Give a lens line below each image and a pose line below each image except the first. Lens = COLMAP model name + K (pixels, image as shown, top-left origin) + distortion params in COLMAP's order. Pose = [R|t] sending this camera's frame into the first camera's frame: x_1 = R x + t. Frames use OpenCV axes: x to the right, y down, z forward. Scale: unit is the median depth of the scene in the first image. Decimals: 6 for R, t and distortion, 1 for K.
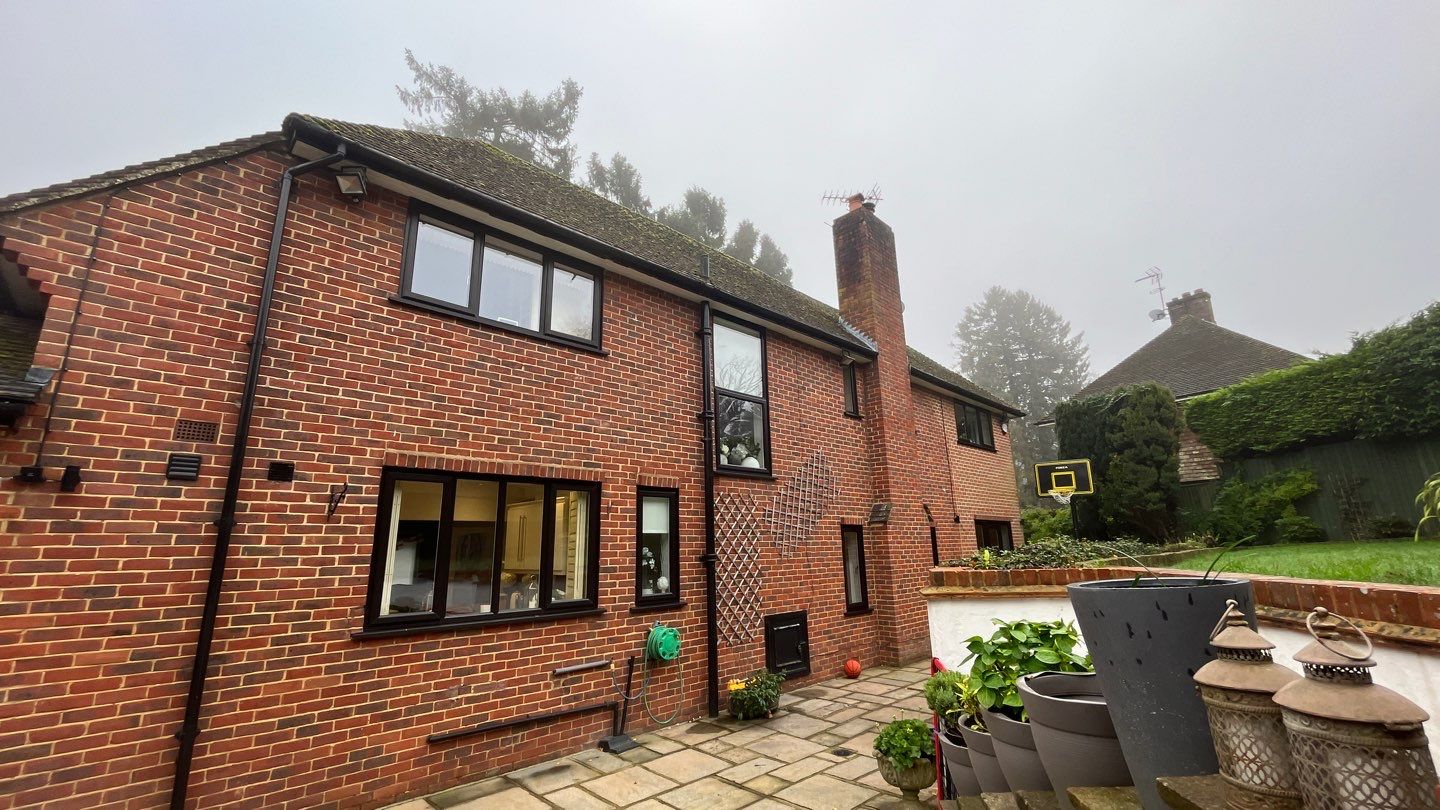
lens RADIAL K [[581.0, 0, 716.5], [0, 581.0, 407.1], [0, 0, 1]] dist [-0.003763, -0.000070]
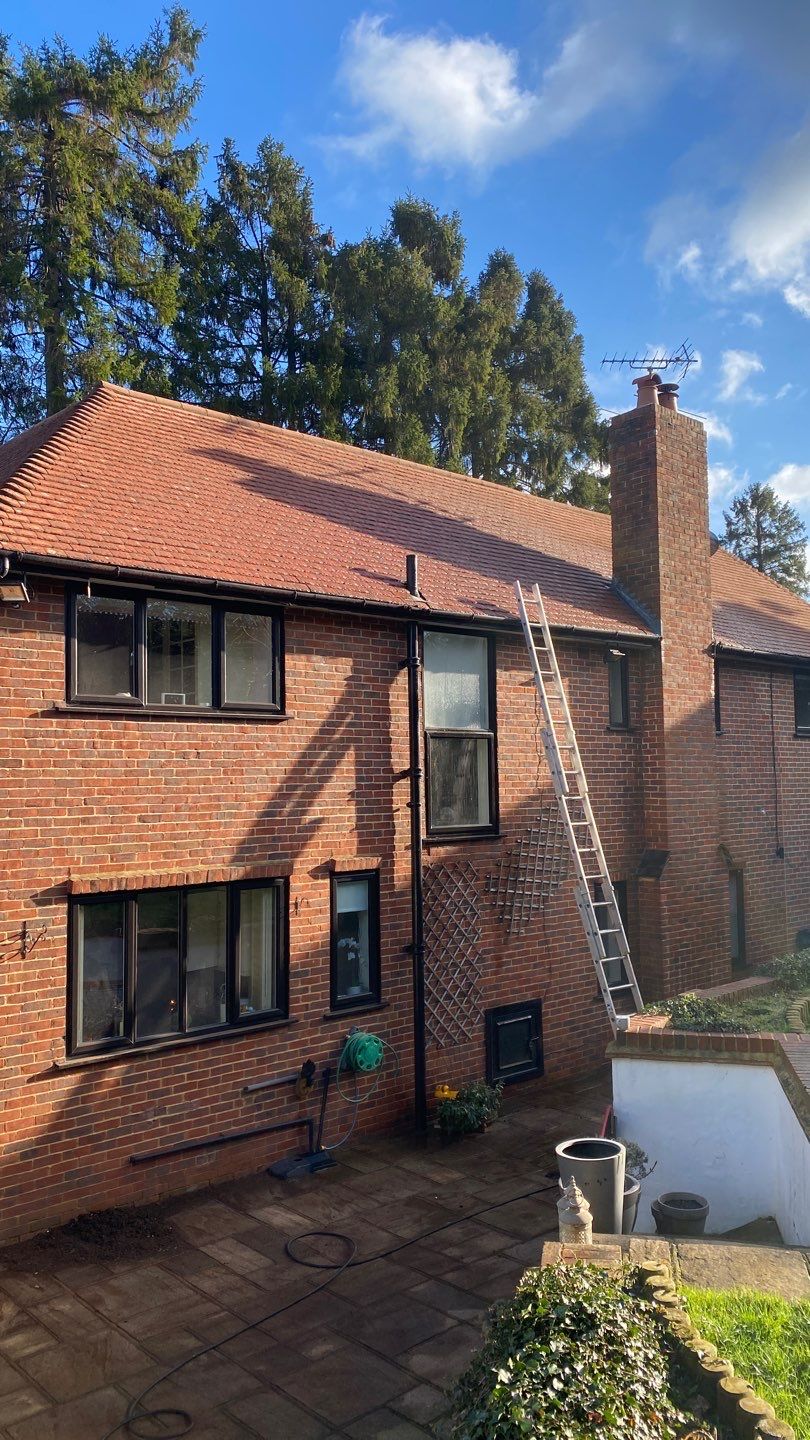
lens RADIAL K [[1078.2, 0, 403.1], [0, 1078.2, 711.0], [0, 0, 1]] dist [0.030748, -0.013490]
pose [[0.998988, 0.006448, -0.044504, 0.035376], [0.001355, 0.984903, 0.173099, -0.343777], [0.044948, -0.172984, 0.983898, -0.461272]]
